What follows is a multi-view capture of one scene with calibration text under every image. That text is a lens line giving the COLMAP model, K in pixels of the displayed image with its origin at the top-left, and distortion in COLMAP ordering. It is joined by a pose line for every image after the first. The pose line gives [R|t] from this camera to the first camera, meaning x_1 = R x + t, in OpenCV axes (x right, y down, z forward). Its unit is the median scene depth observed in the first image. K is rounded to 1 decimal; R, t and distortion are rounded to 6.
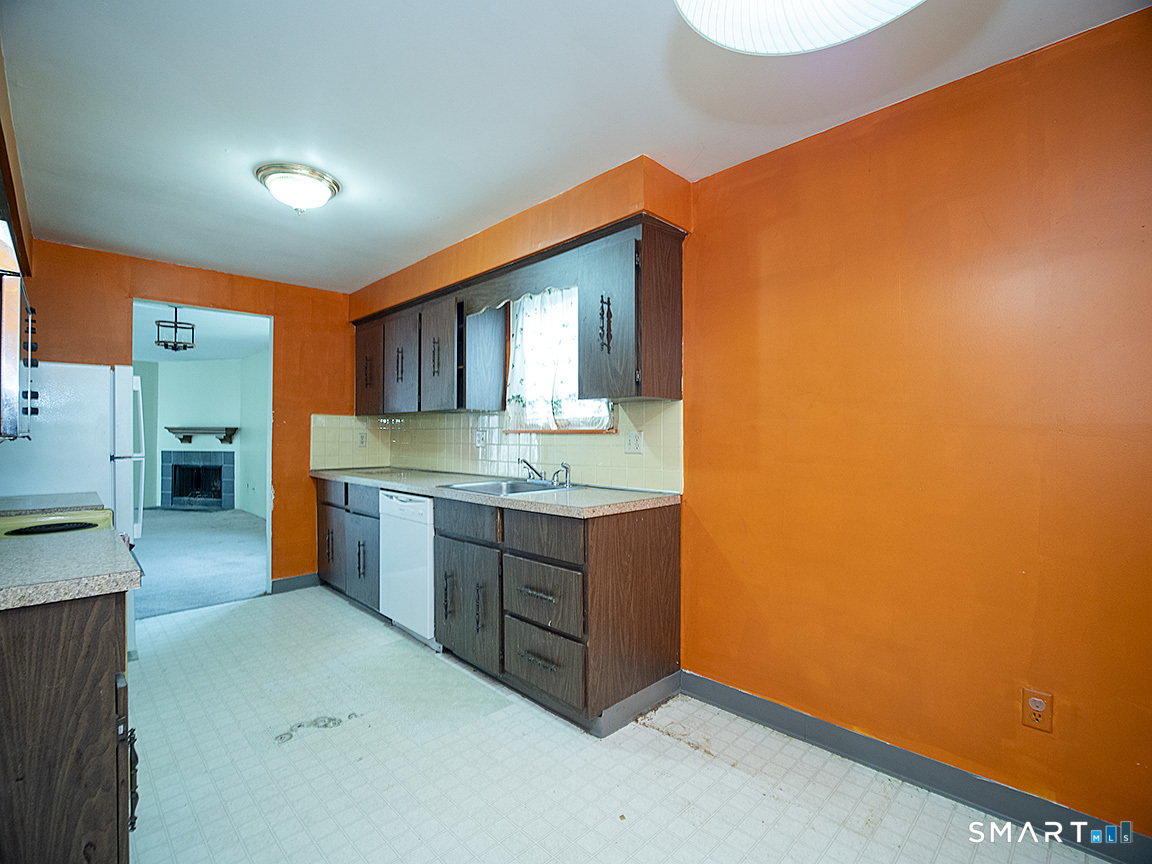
lens RADIAL K [[537.2, 0, 575.9], [0, 537.2, 435.6], [0, 0, 1]] dist [-0.001291, -0.007207]
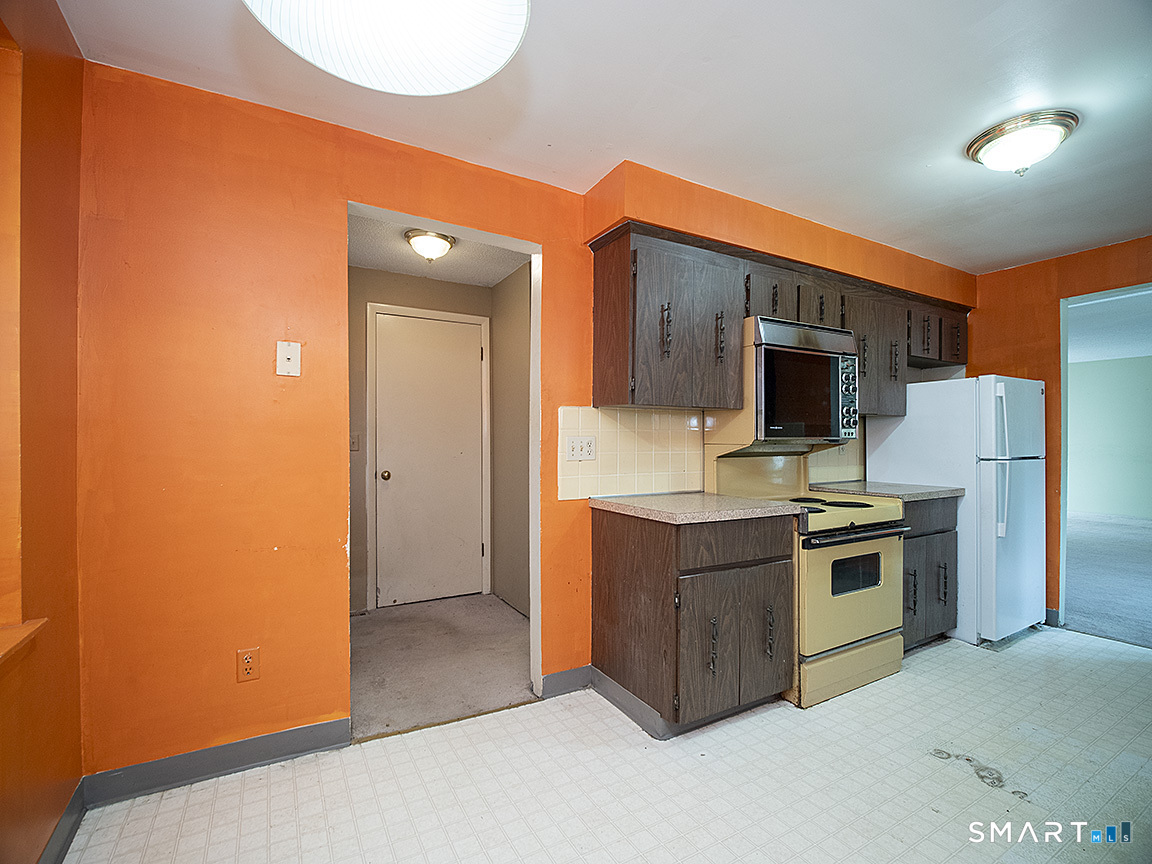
lens RADIAL K [[542.9, 0, 578.6], [0, 542.9, 438.8], [0, 0, 1]] dist [-0.009650, -0.000422]
pose [[-0.238359, -0.005644, -0.971161, 1.040539], [0.008199, 0.999936, -0.007824, -0.006877], [0.971143, -0.009827, -0.238297, 1.072303]]
